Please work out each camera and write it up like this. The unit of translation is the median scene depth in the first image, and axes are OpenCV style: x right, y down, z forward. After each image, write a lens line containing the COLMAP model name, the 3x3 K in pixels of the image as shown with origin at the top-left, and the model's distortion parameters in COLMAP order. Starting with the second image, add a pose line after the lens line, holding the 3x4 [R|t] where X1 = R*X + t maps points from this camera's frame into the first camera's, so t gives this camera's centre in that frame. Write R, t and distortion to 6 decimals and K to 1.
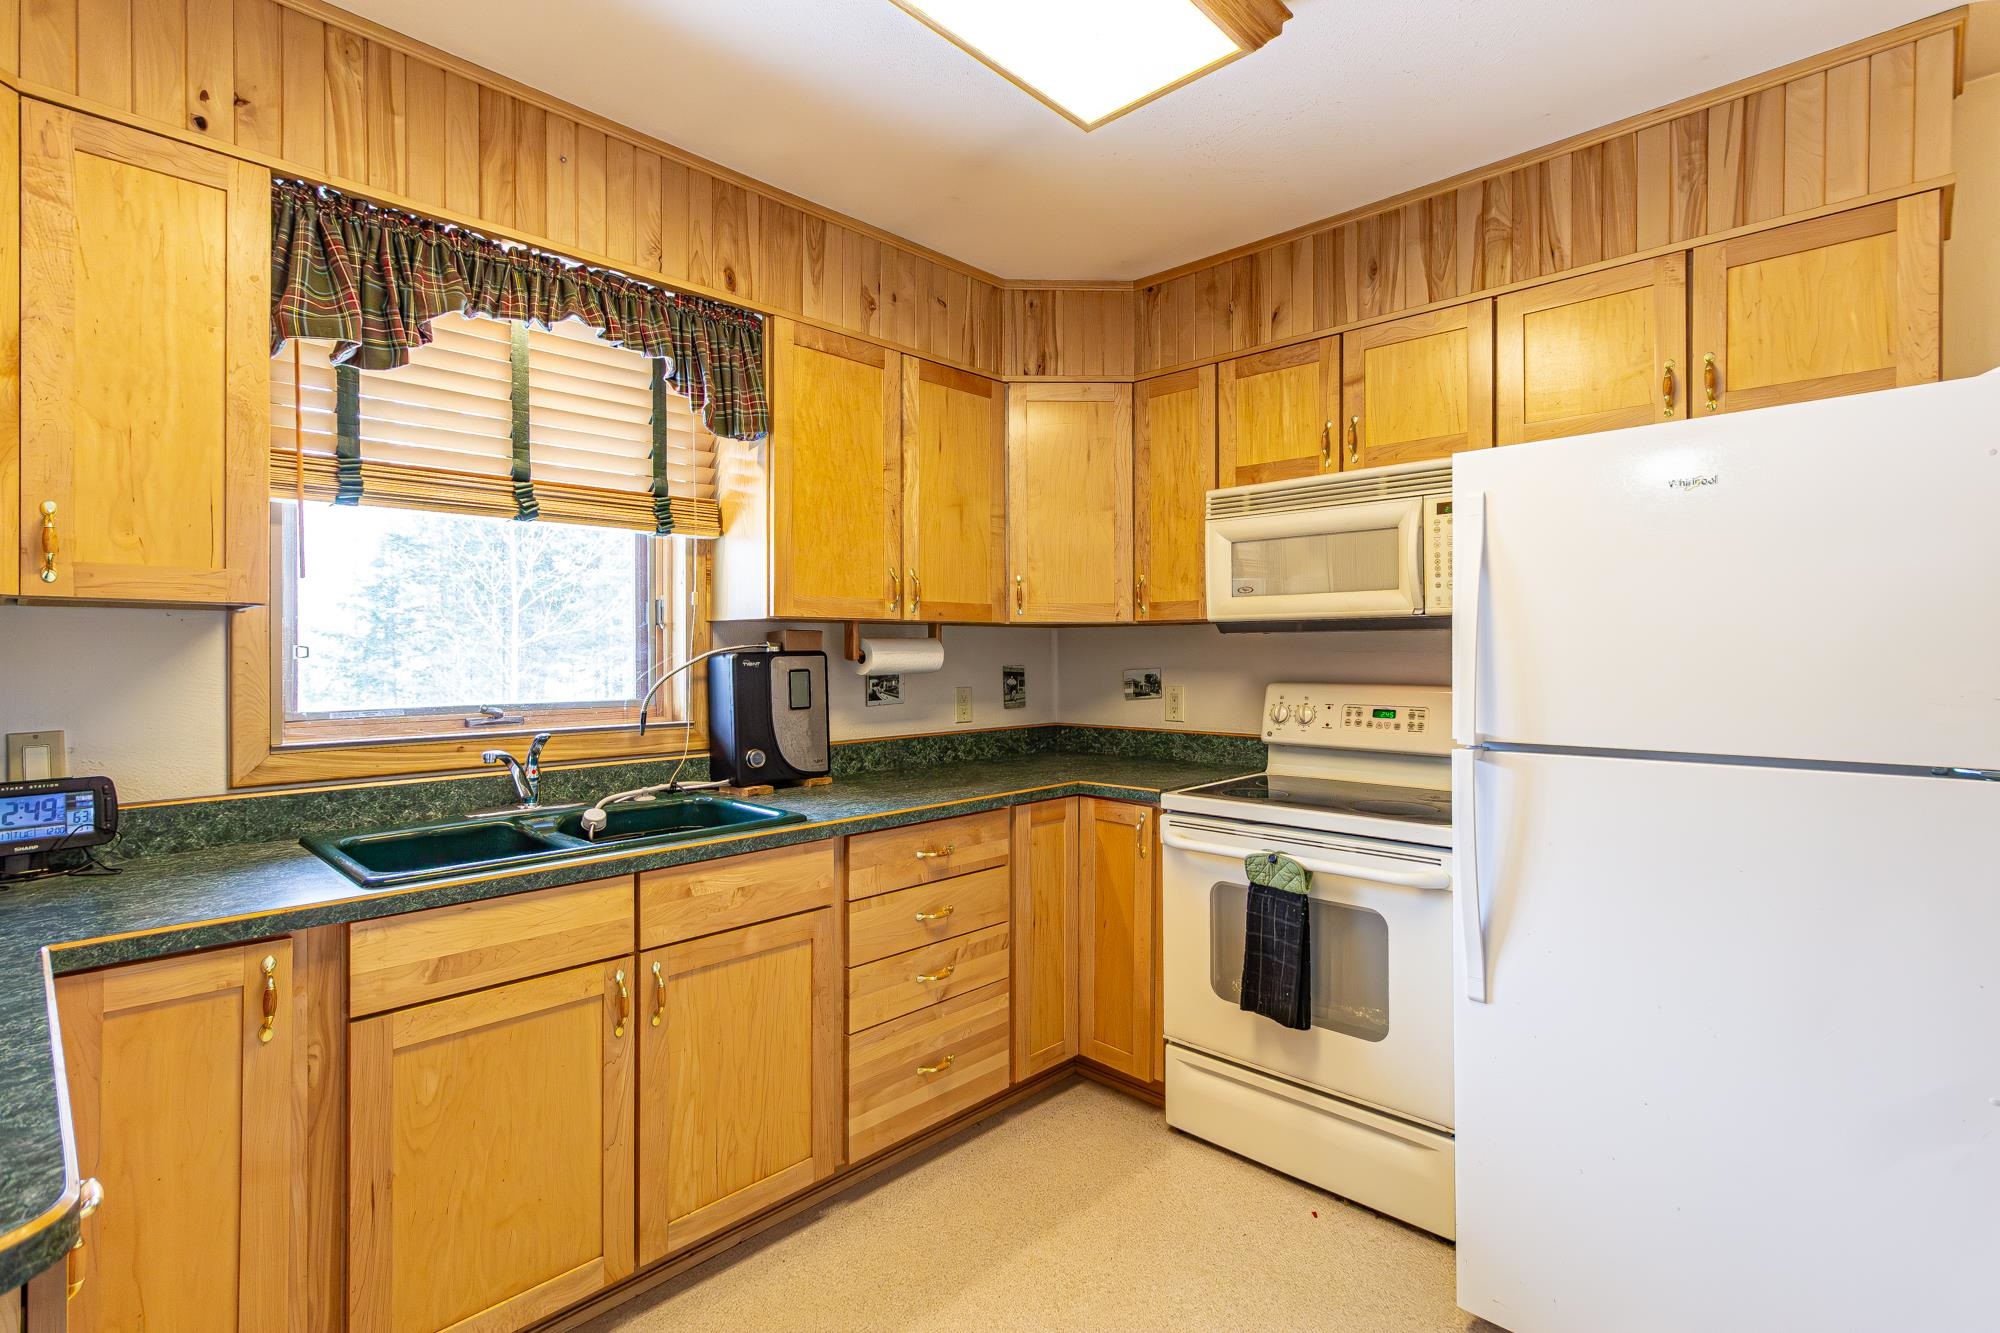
lens RADIAL K [[952.4, 0, 989.0], [0, 952.4, 652.3], [0, 0, 1]] dist [0.004634, 0.001666]
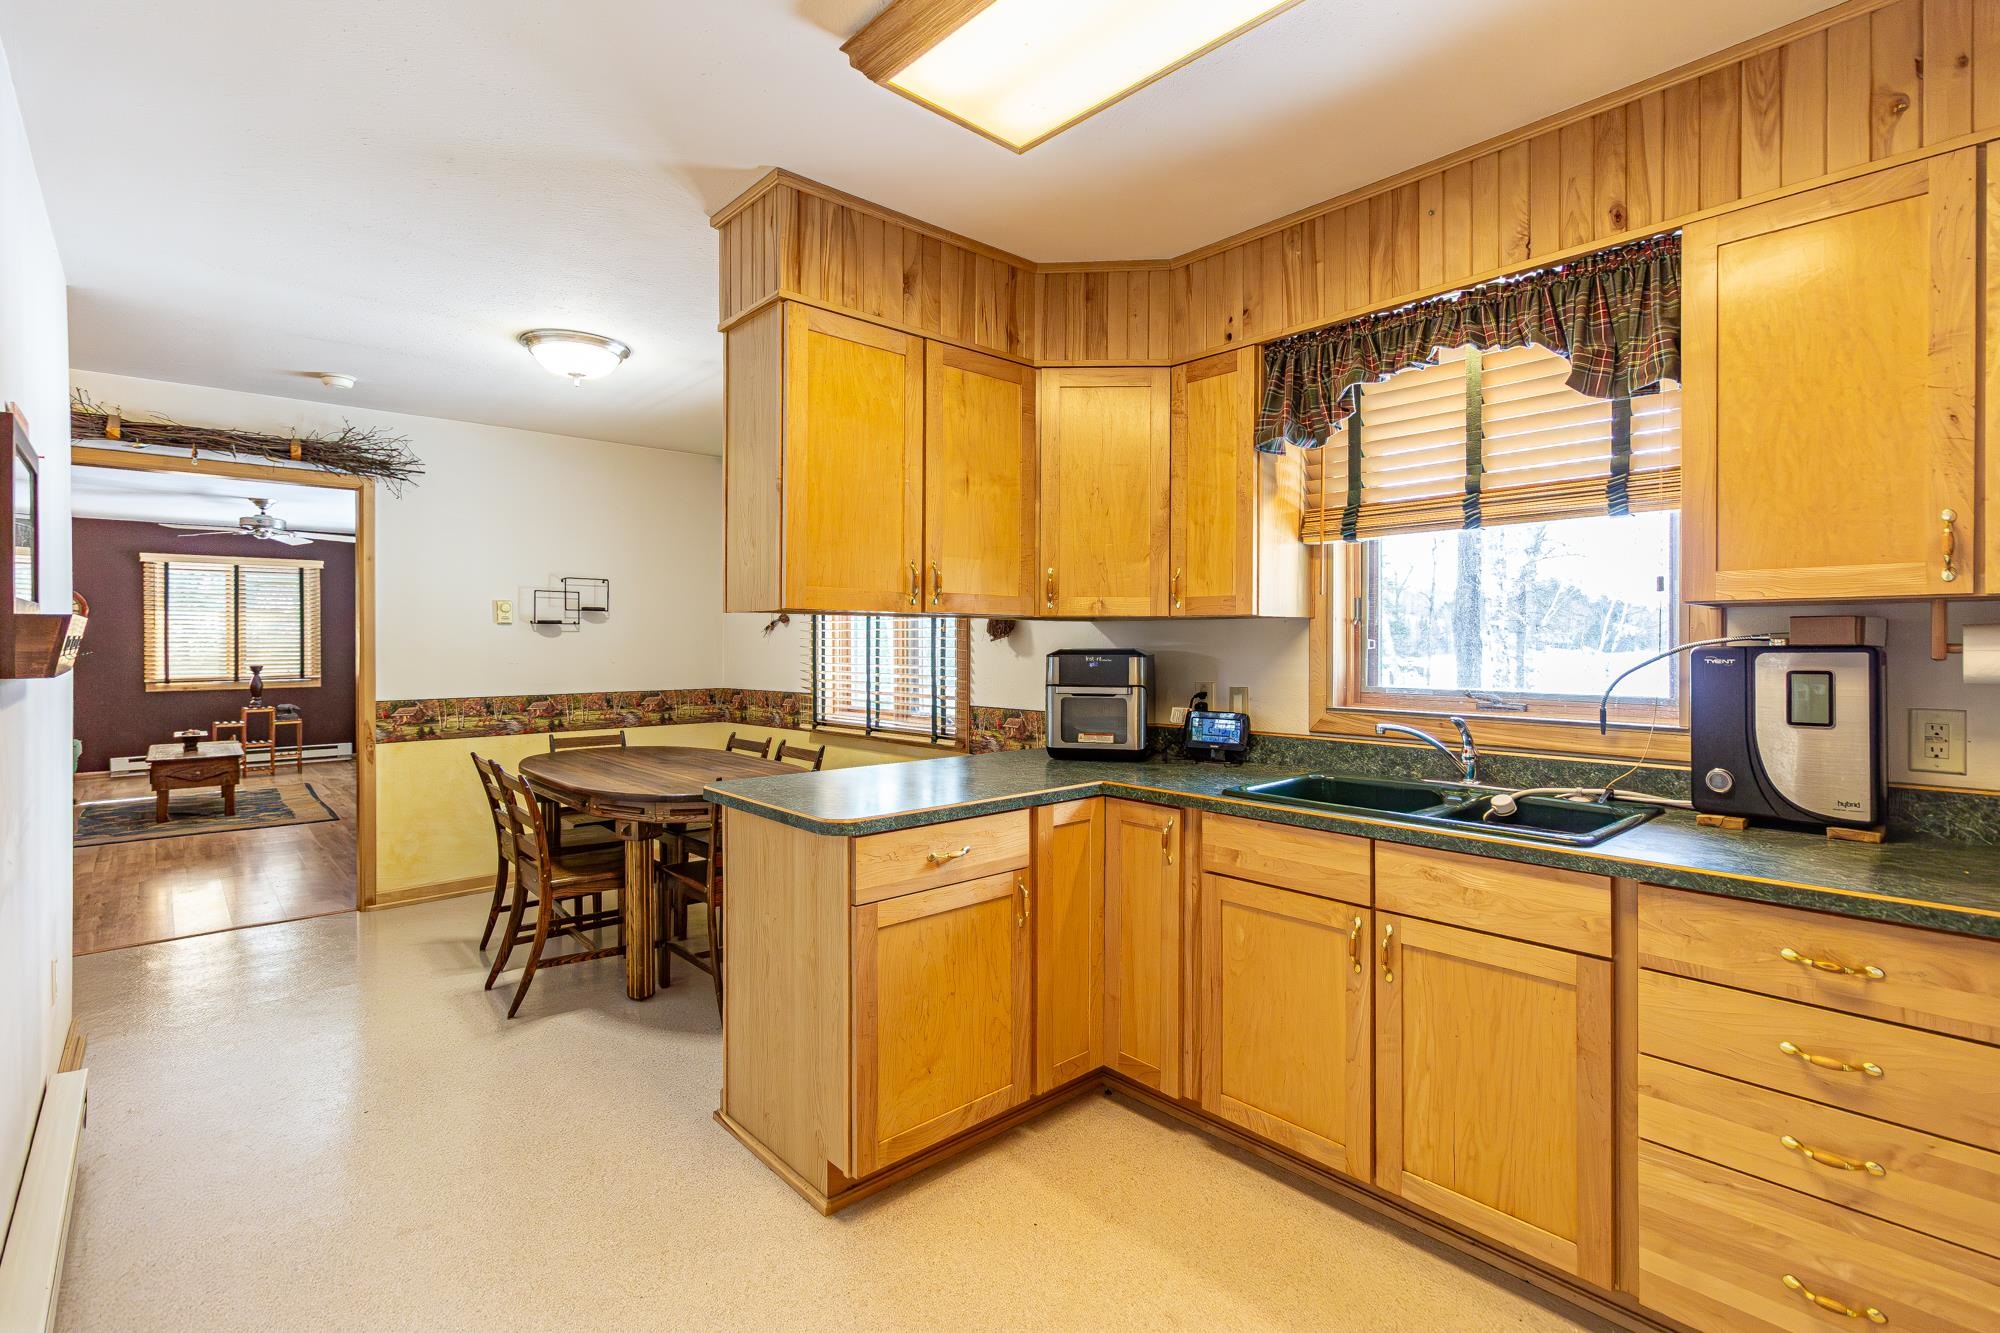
lens RADIAL K [[939.2, 0, 1069.0], [0, 939.2, 643.4], [0, 0, 1]] dist [0.000345, 0.000941]
pose [[-0.031160, 0.003073, -0.999510, 0.555155], [-0.001301, 0.999994, 0.003115, -0.004227], [0.999514, 0.001397, -0.031156, 0.485848]]
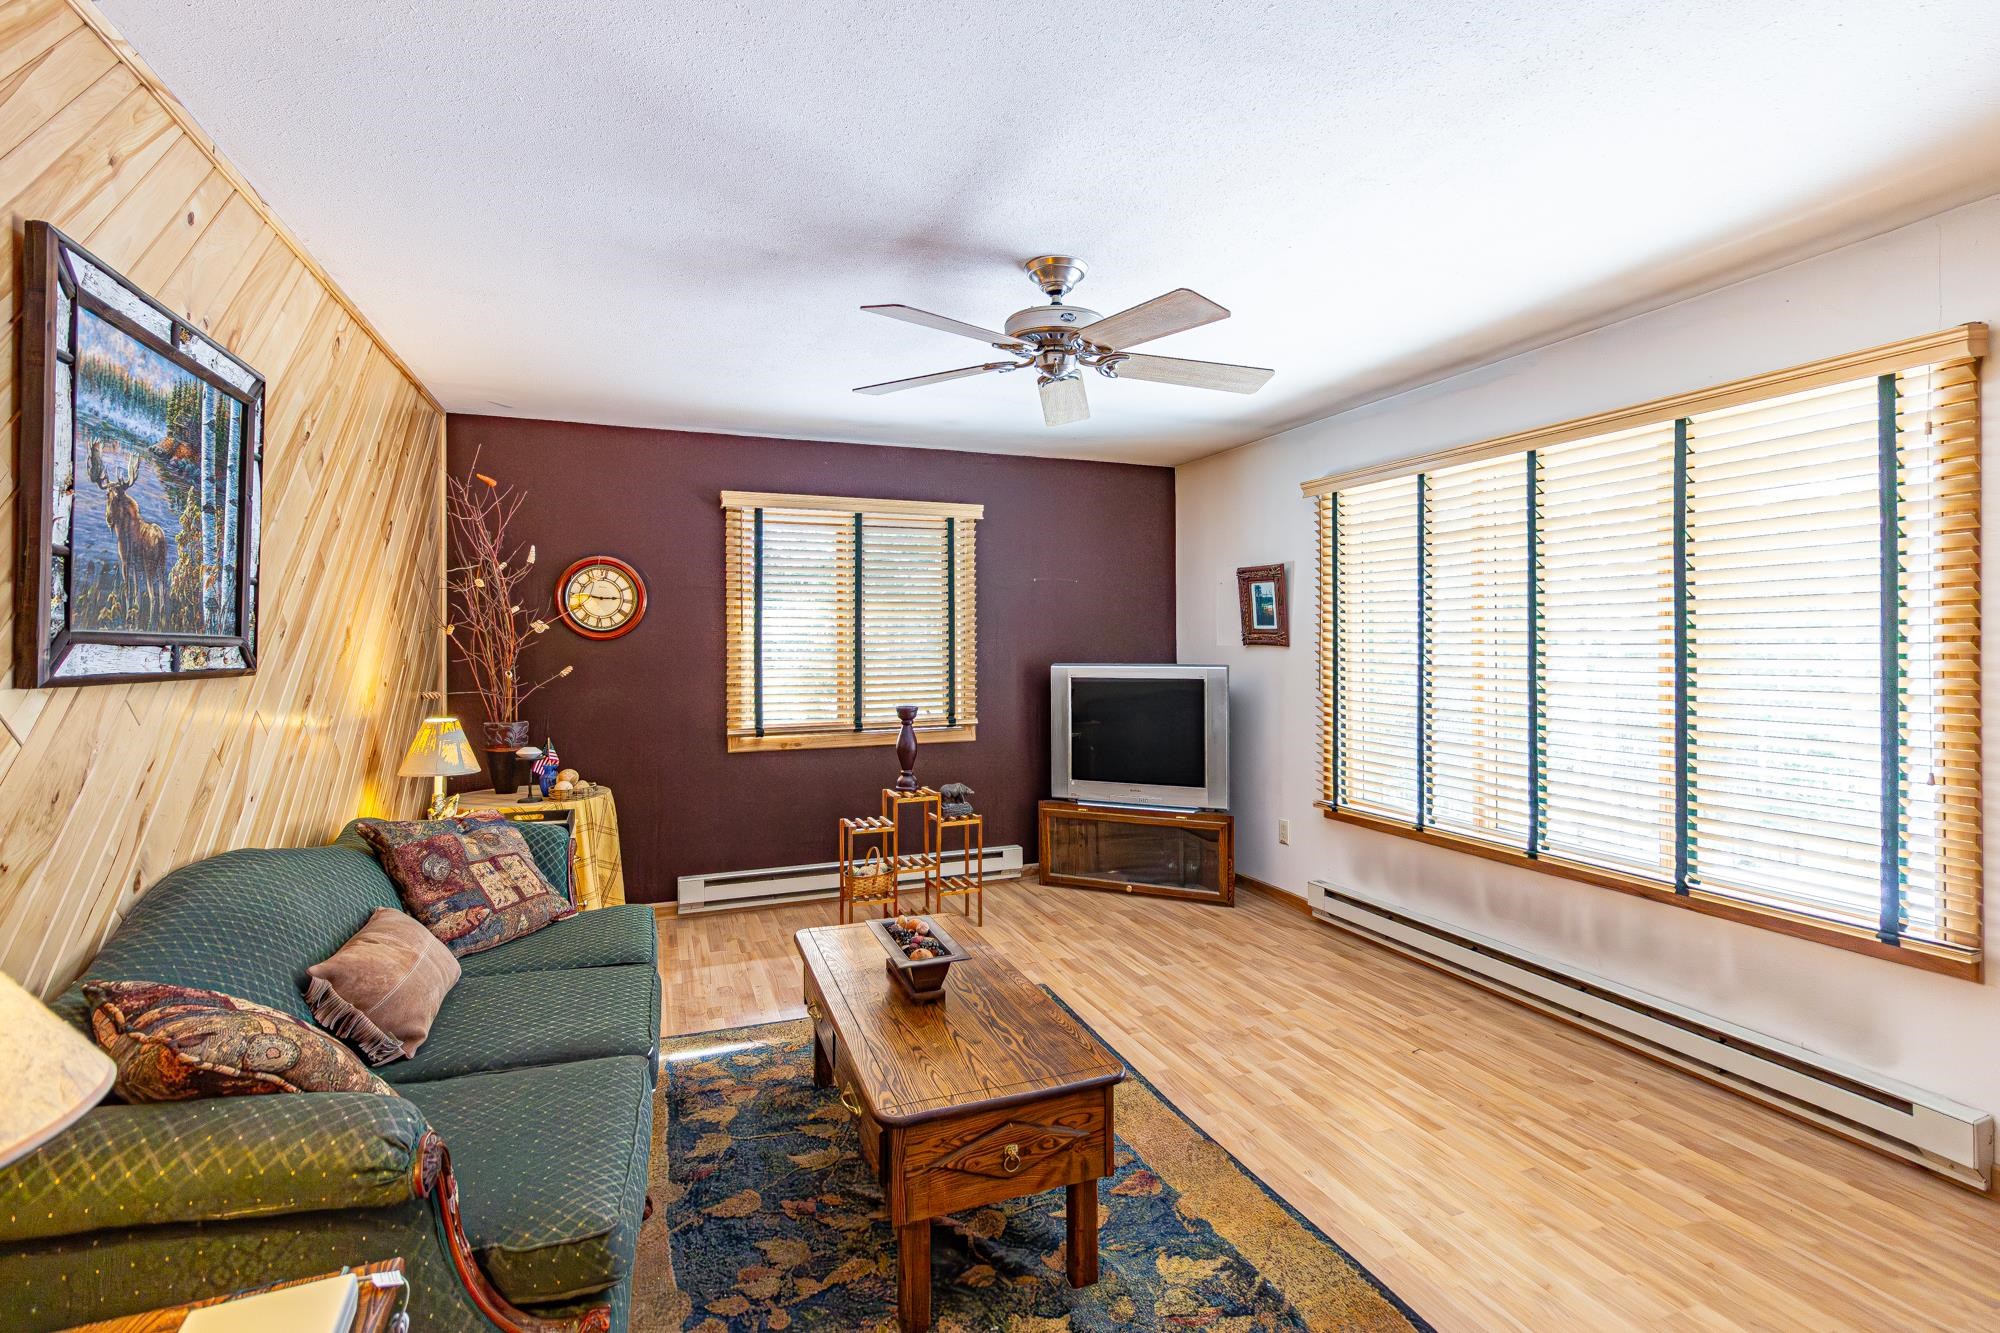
lens RADIAL K [[939.2, 0, 1069.0], [0, 939.2, 643.4], [0, 0, 1]] dist [0.000345, 0.000941]
pose [[-0.369436, -0.001221, -0.929255, -1.352951], [0.001579, 0.999997, -0.001942, -0.019870], [0.929255, -0.002184, -0.369433, -1.738297]]
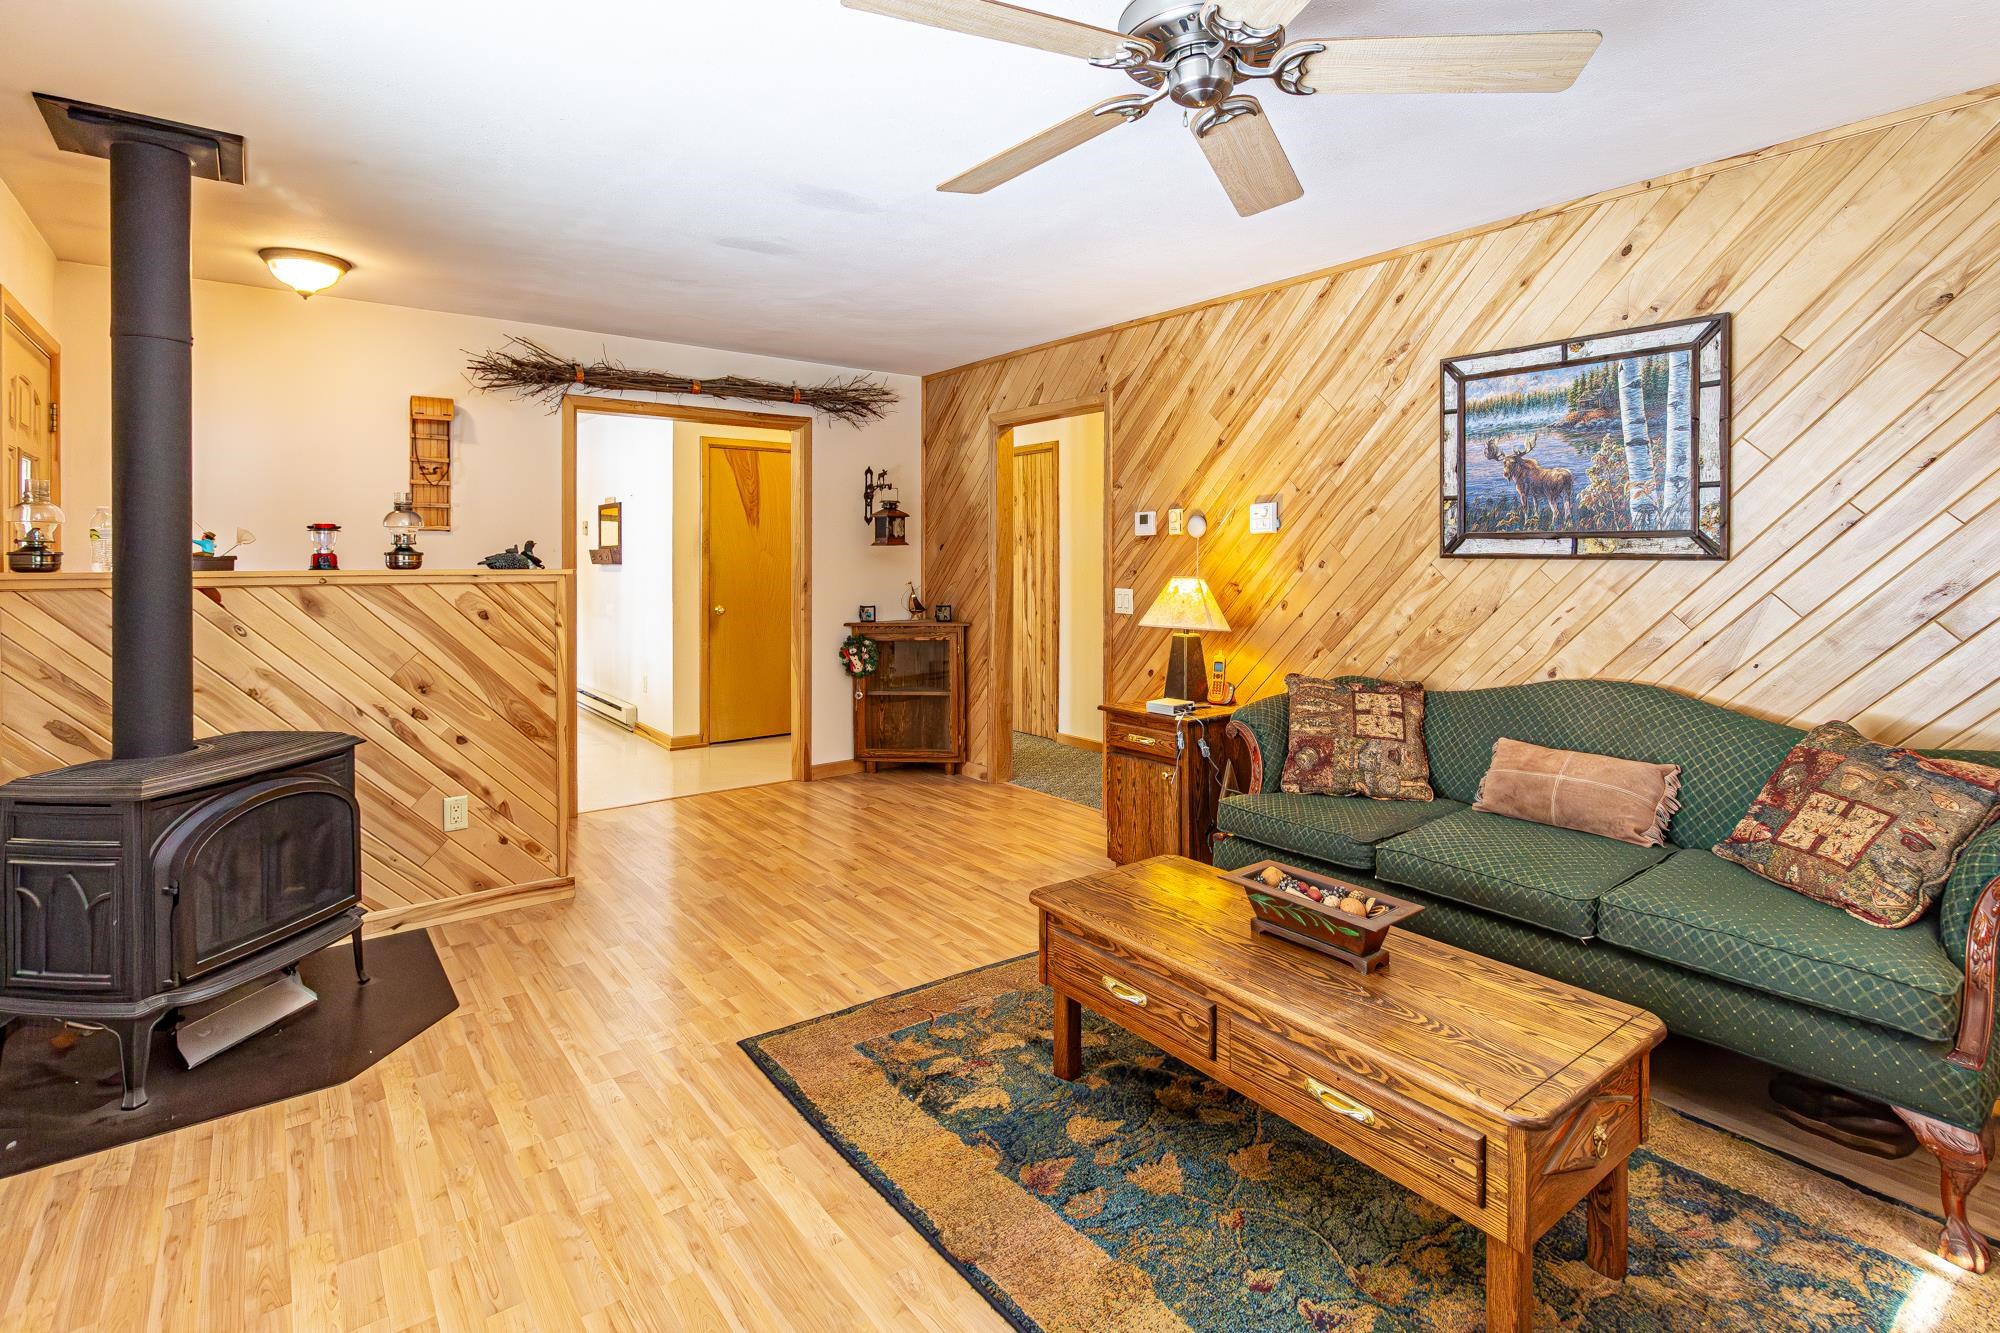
lens RADIAL K [[949.0, 0, 1066.8], [0, 949.0, 652.5], [0, 0, 1]] dist [-0.001188, 0.001032]
pose [[0.105401, -0.107915, 0.988557, -3.025626], [0.003771, 0.994131, 0.108122, -0.009309], [-0.994423, -0.007668, 0.105189, -2.125790]]
